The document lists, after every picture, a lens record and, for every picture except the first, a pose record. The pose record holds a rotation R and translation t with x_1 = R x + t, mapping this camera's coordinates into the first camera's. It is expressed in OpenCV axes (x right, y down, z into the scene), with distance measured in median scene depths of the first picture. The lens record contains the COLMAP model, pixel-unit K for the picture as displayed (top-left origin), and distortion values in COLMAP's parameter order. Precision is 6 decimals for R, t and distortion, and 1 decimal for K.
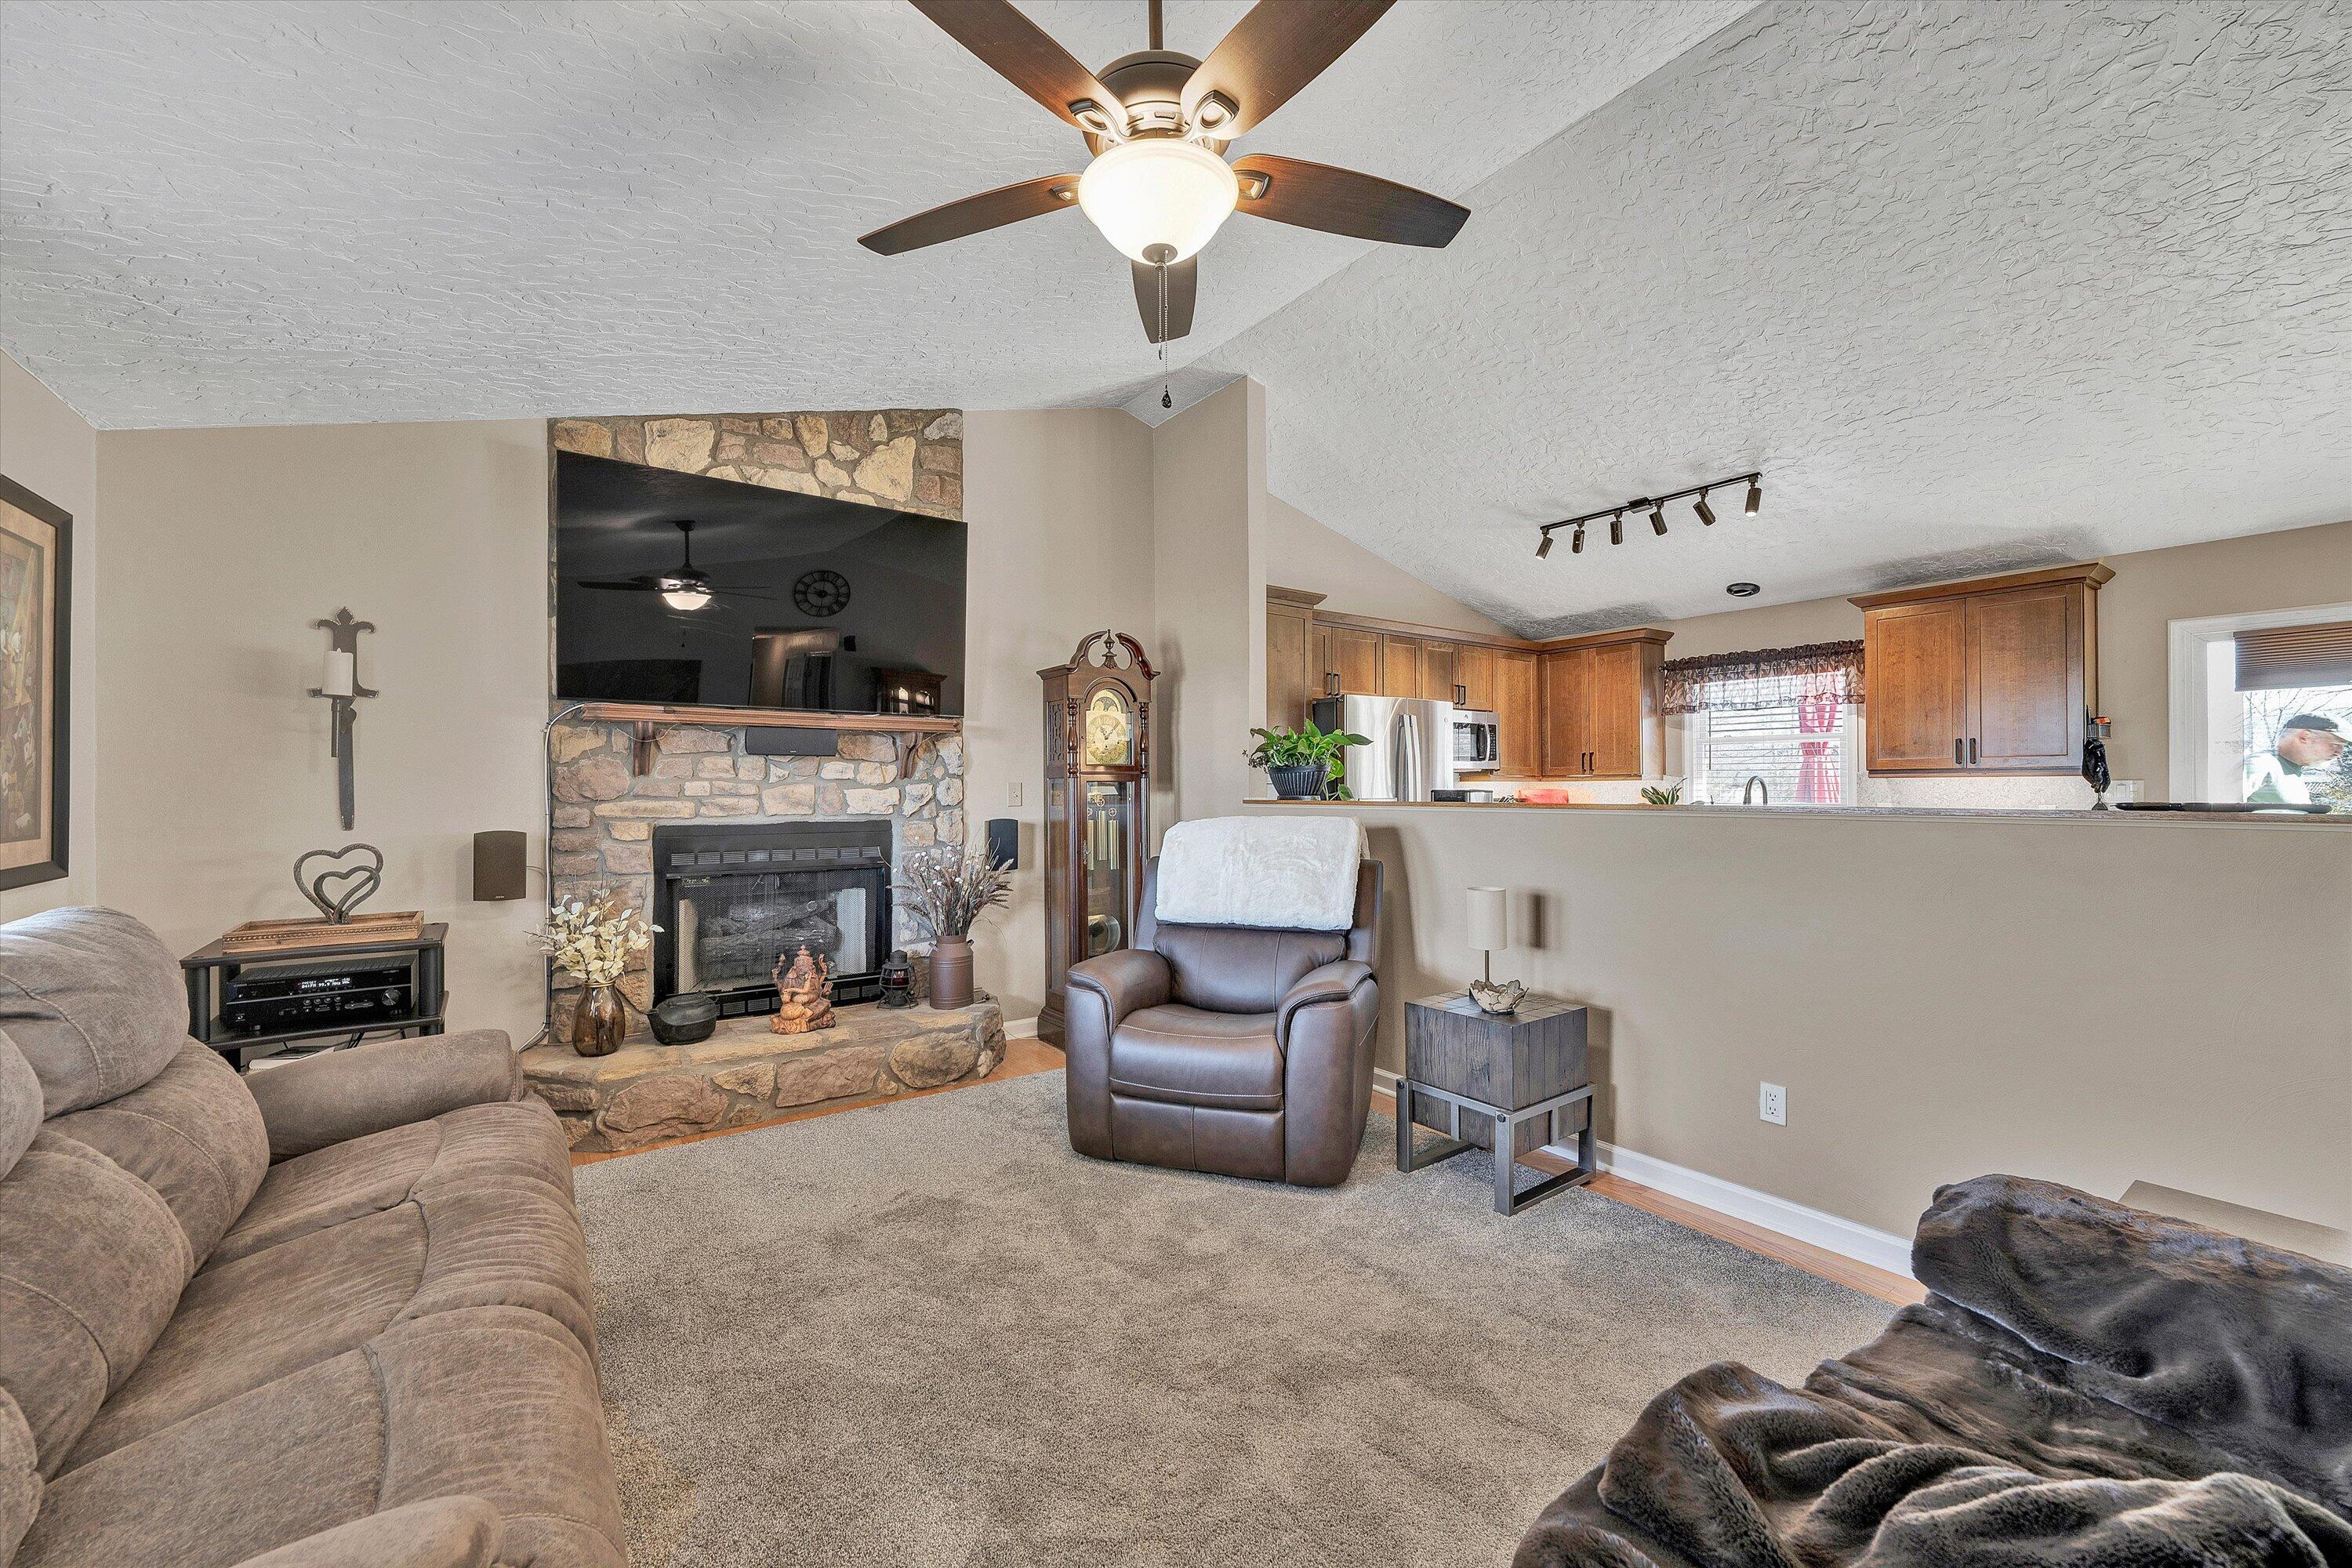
lens RADIAL K [[986.9, 0, 1176.0], [0, 986.9, 784.0], [0, 0, 1]] dist [-0.000115, -0.000087]
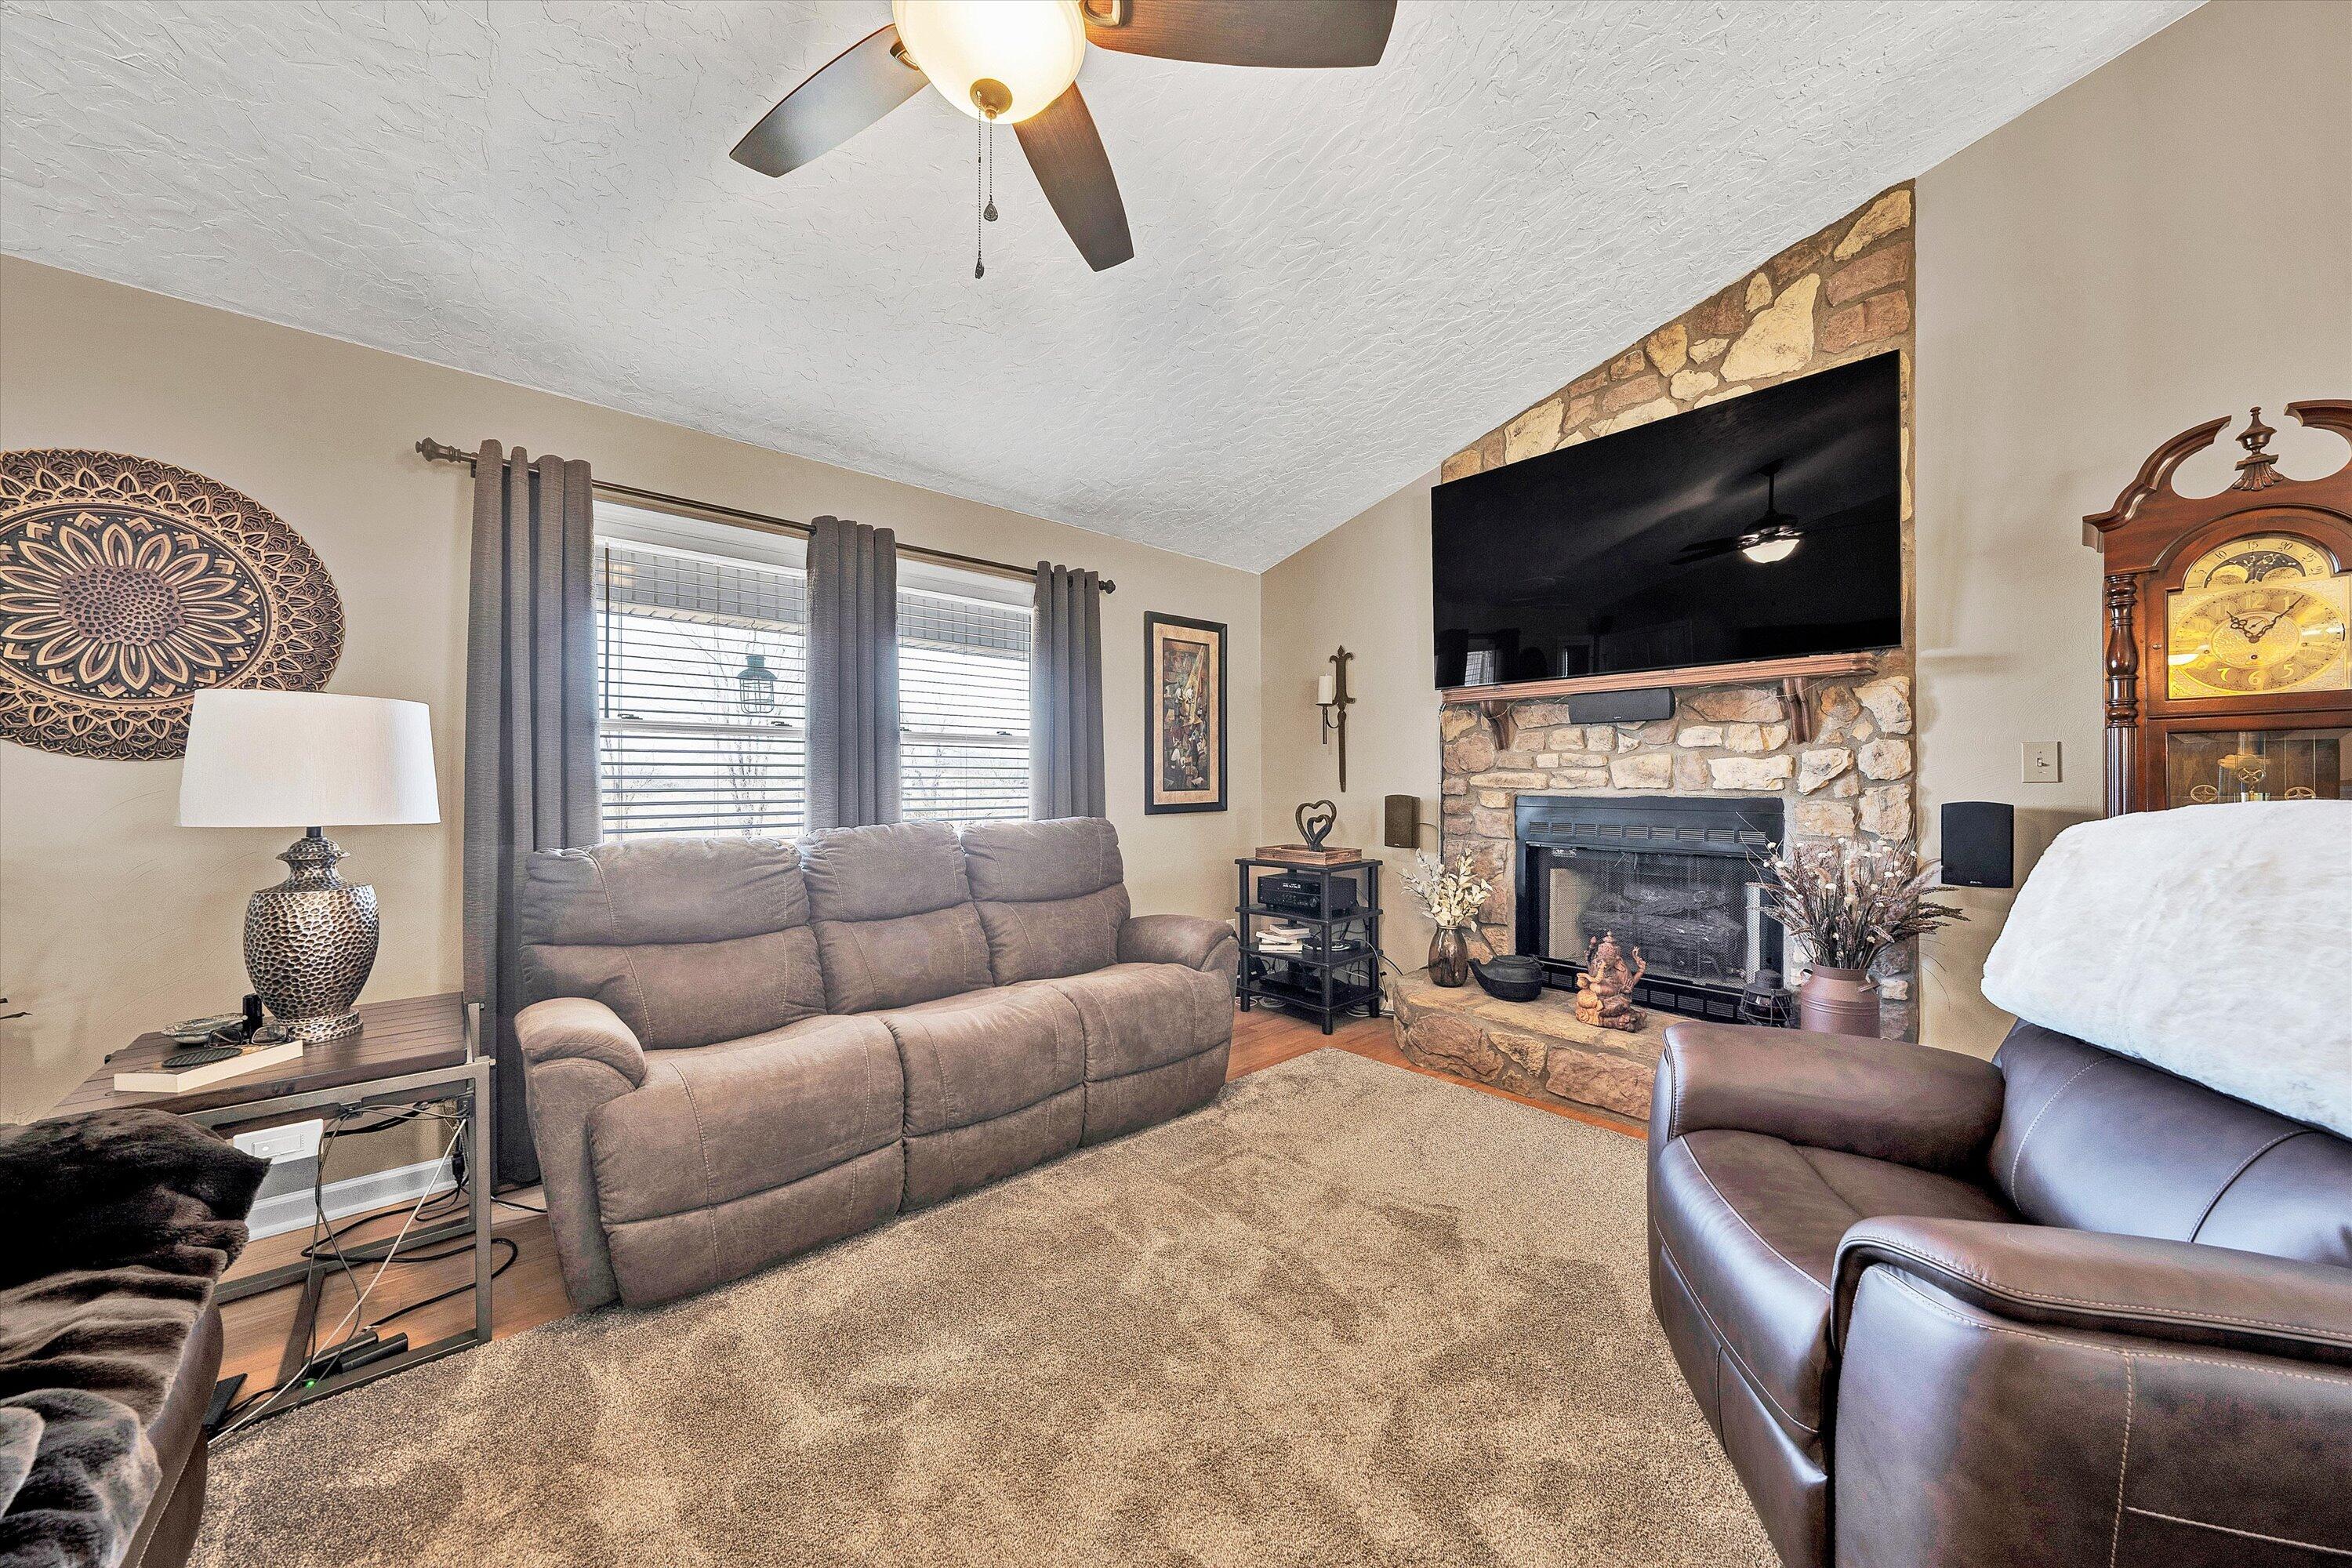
lens RADIAL K [[831.0, 0, 1176.0], [0, 831.0, 784.0], [0, 0, 1]] dist [-0.008804, 0.000082]
pose [[0.060687, 0.003549, -0.998151, 0.350281], [0.003709, 0.999986, 0.003781, 0.023868], [0.998150, -0.003932, 0.060673, 0.552973]]
